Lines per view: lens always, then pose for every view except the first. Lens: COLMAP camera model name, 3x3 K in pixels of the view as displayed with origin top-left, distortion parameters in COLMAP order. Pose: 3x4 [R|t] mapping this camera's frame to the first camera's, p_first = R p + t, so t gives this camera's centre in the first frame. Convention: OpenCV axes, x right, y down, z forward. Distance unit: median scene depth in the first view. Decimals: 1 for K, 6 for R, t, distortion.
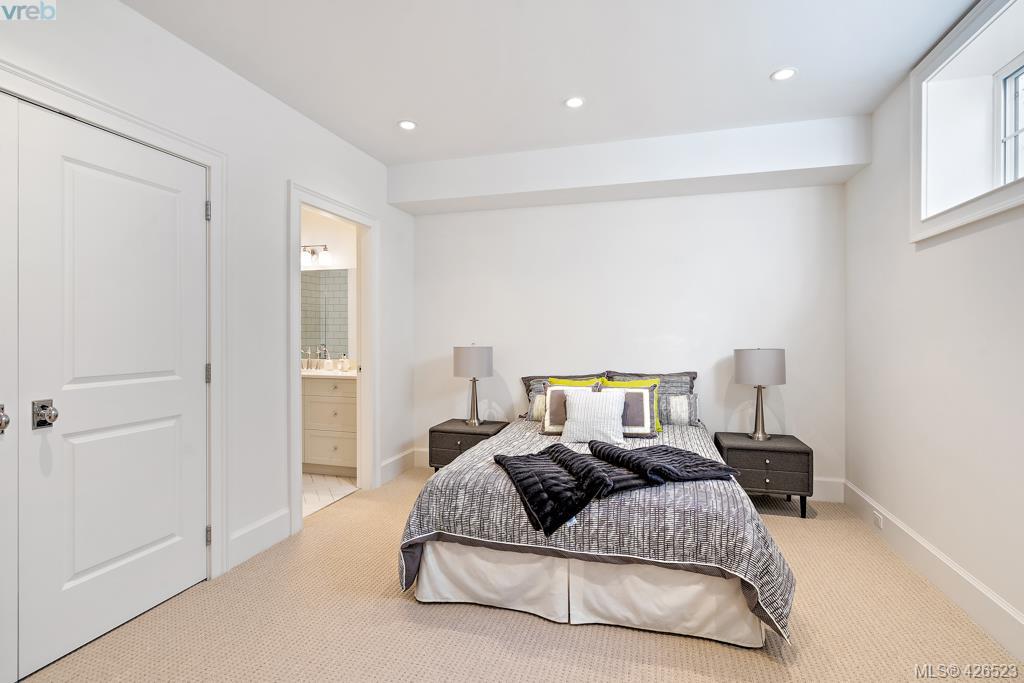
lens RADIAL K [[467.8, 0, 513.8], [0, 467.8, 335.2], [0, 0, 1]] dist [-0.002577, -0.000367]
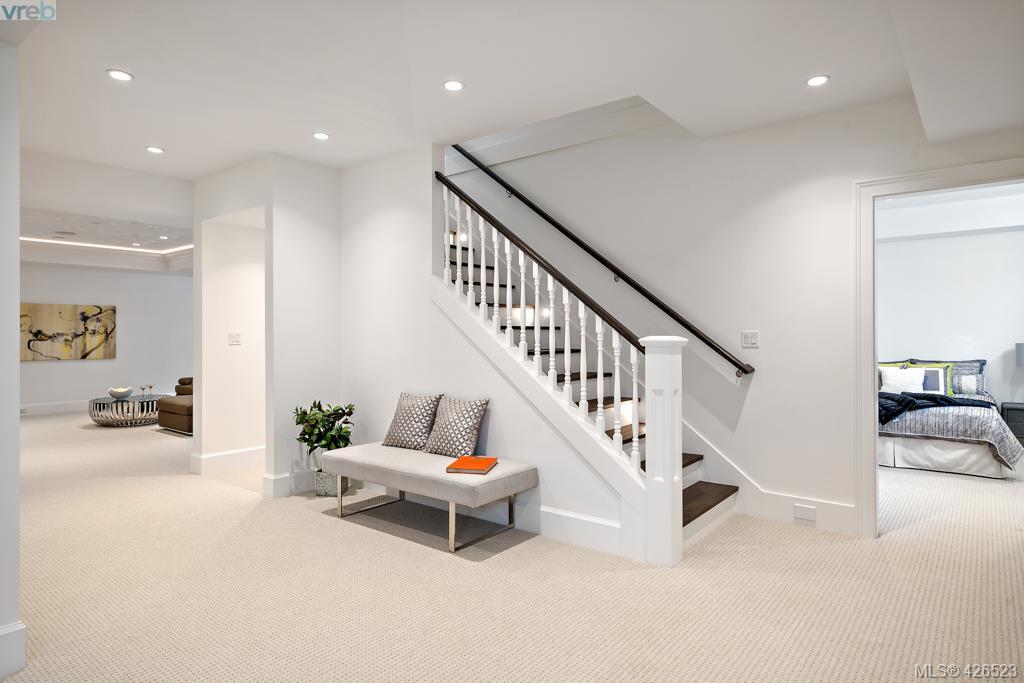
lens RADIAL K [[589.3, 0, 512.0], [0, 589.3, 341.5], [0, 0, 1]] dist [0.001033, 0.000313]
pose [[0.929373, -0.006469, -0.369086, -0.506263], [0.007037, 0.999975, 0.000193, 0.025263], [0.369075, -0.002777, 0.929395, -2.141784]]
